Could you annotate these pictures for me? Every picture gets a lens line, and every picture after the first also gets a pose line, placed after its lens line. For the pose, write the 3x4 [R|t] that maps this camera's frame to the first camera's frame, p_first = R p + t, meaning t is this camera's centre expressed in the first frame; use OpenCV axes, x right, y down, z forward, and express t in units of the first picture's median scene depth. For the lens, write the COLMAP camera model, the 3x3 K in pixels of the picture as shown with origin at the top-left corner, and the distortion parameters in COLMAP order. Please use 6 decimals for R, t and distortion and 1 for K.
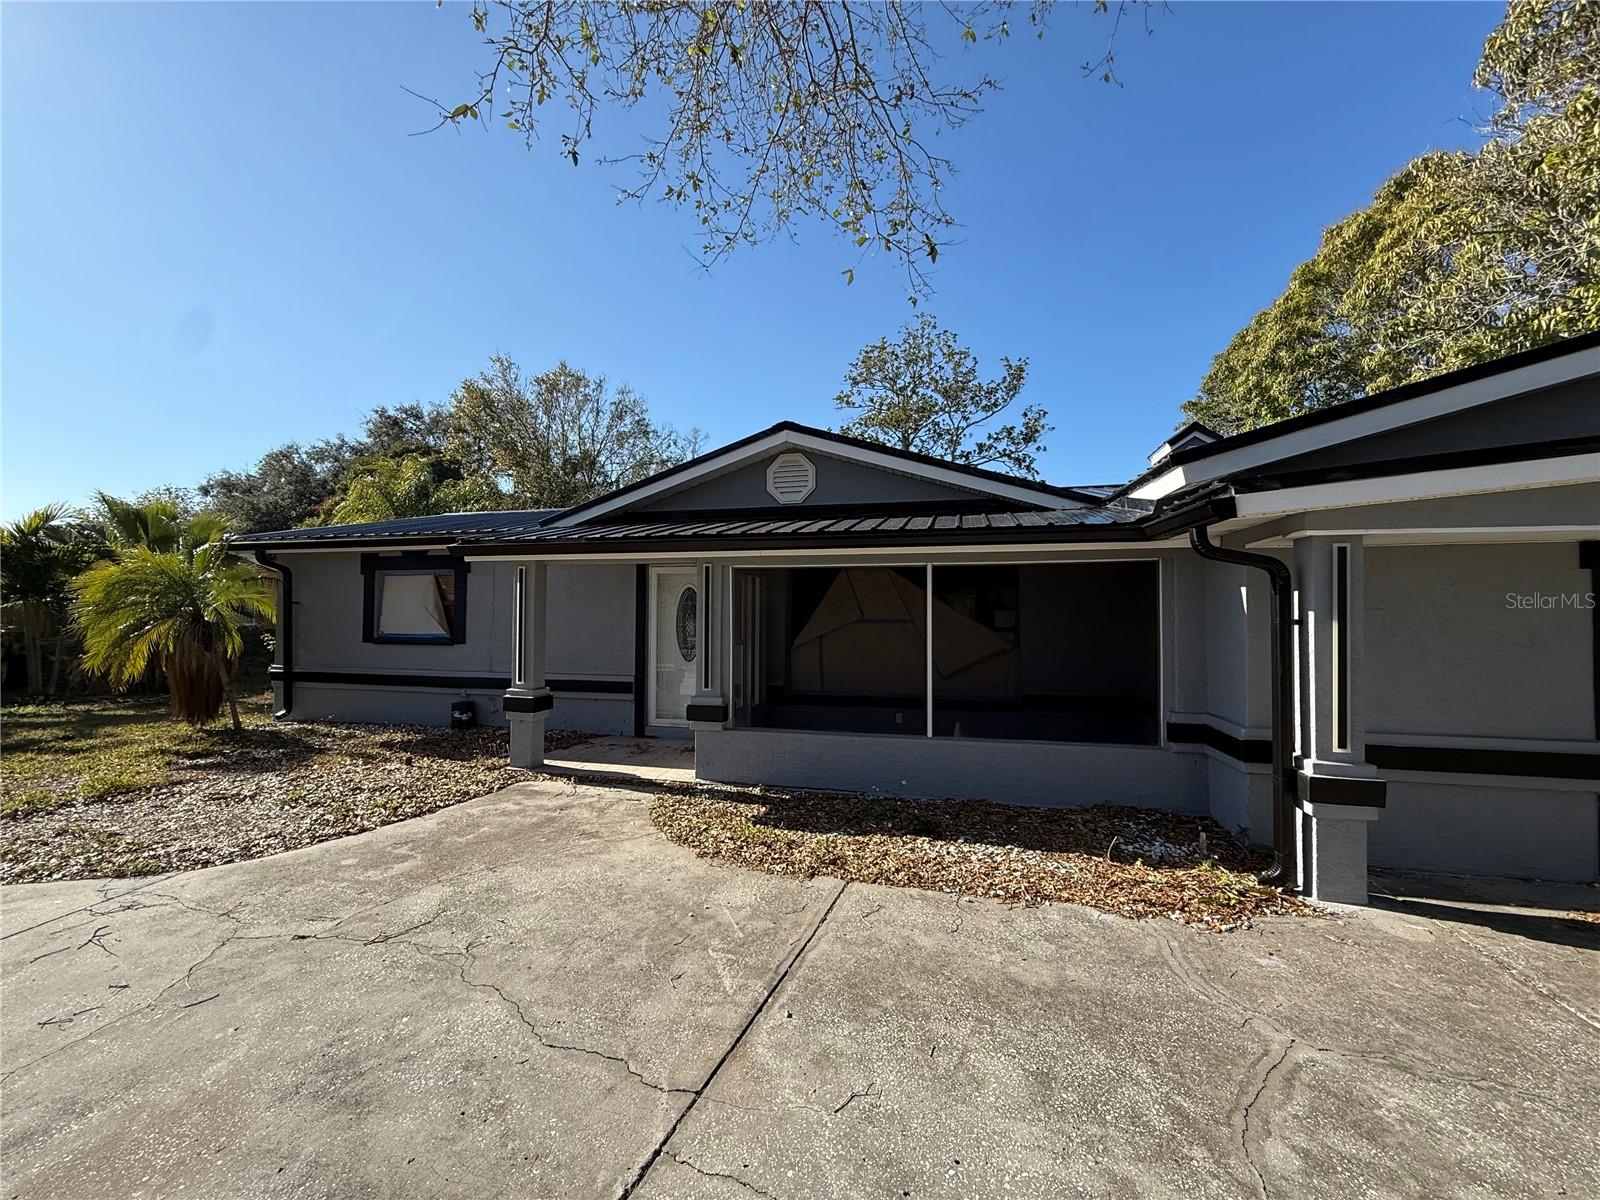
lens RADIAL K [[641.2, 0, 795.2], [0, 641.2, 607.5], [0, 0, 1]] dist [-0.004391, 0.000362]
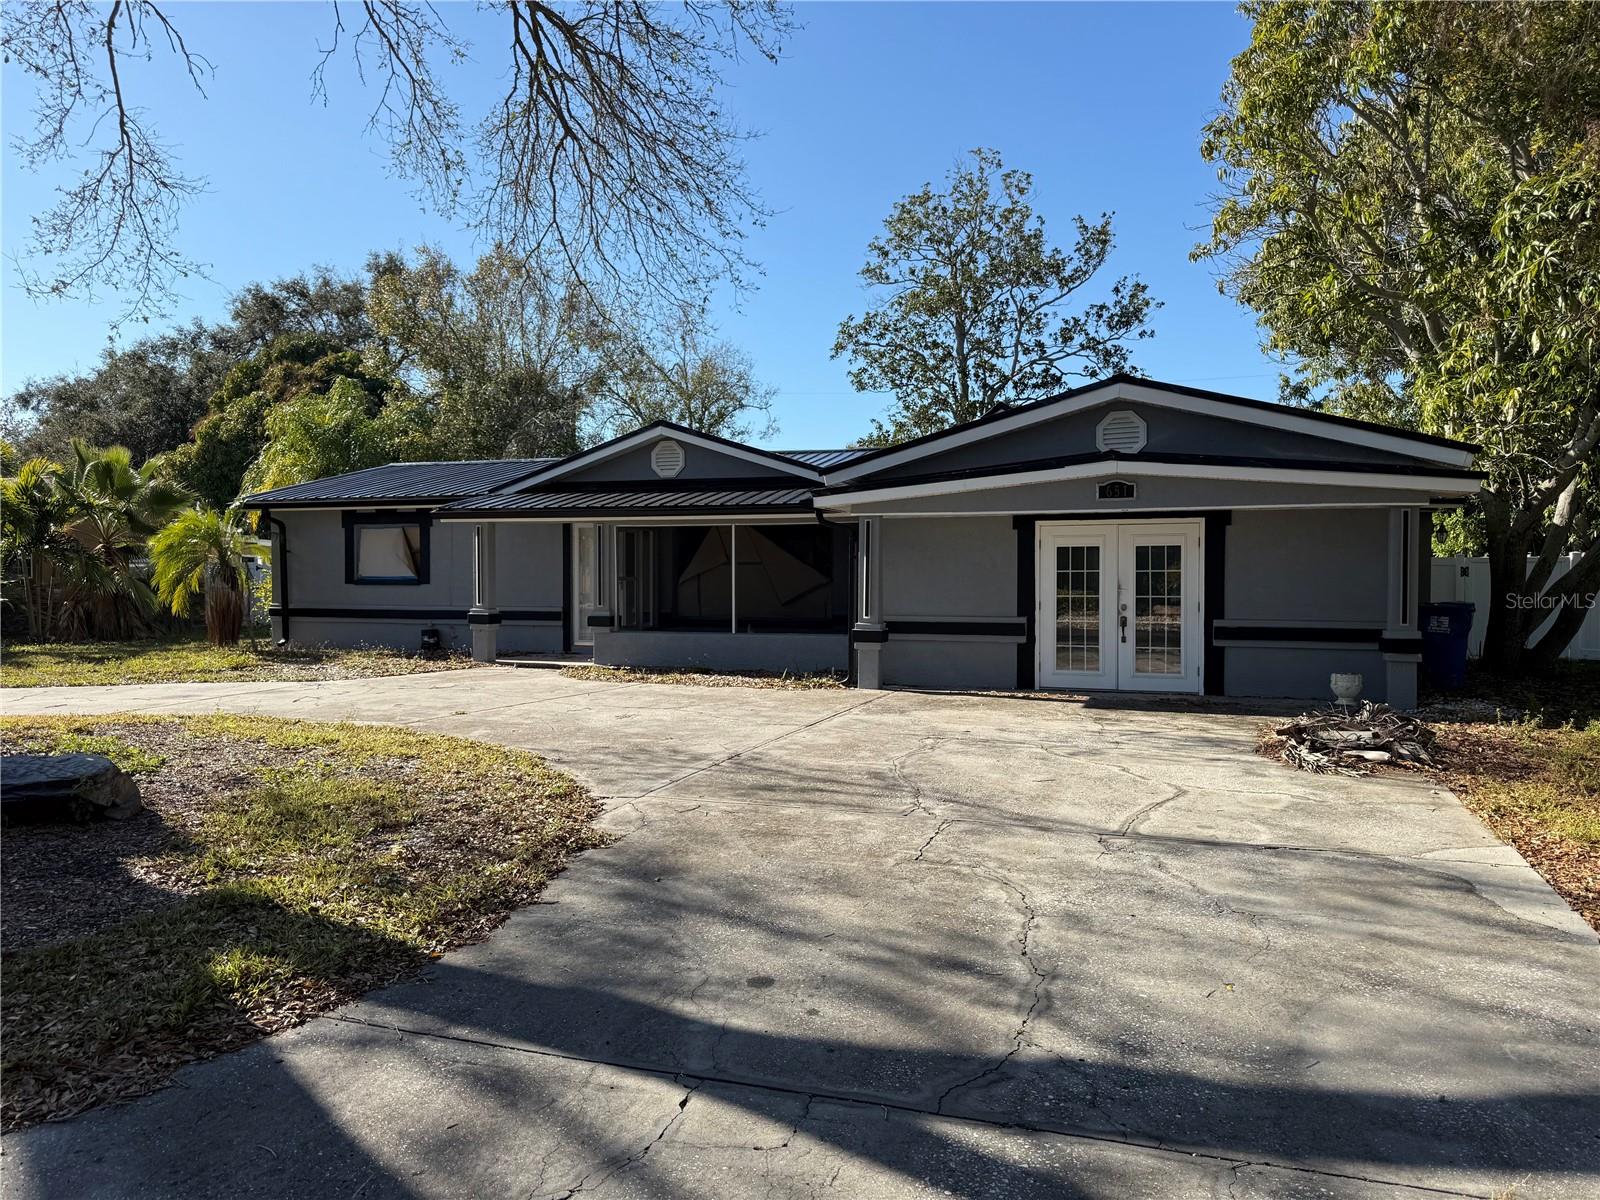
lens RADIAL K [[1135.5, 0, 794.9], [0, 1135.5, 605.5], [0, 0, 1]] dist [0.048577, -0.047821]
pose [[0.995297, 0.000140, -0.096866, 0.389259], [0.003690, 0.999218, 0.039366, 0.013614], [0.096795, -0.039538, 0.994519, -1.095299]]
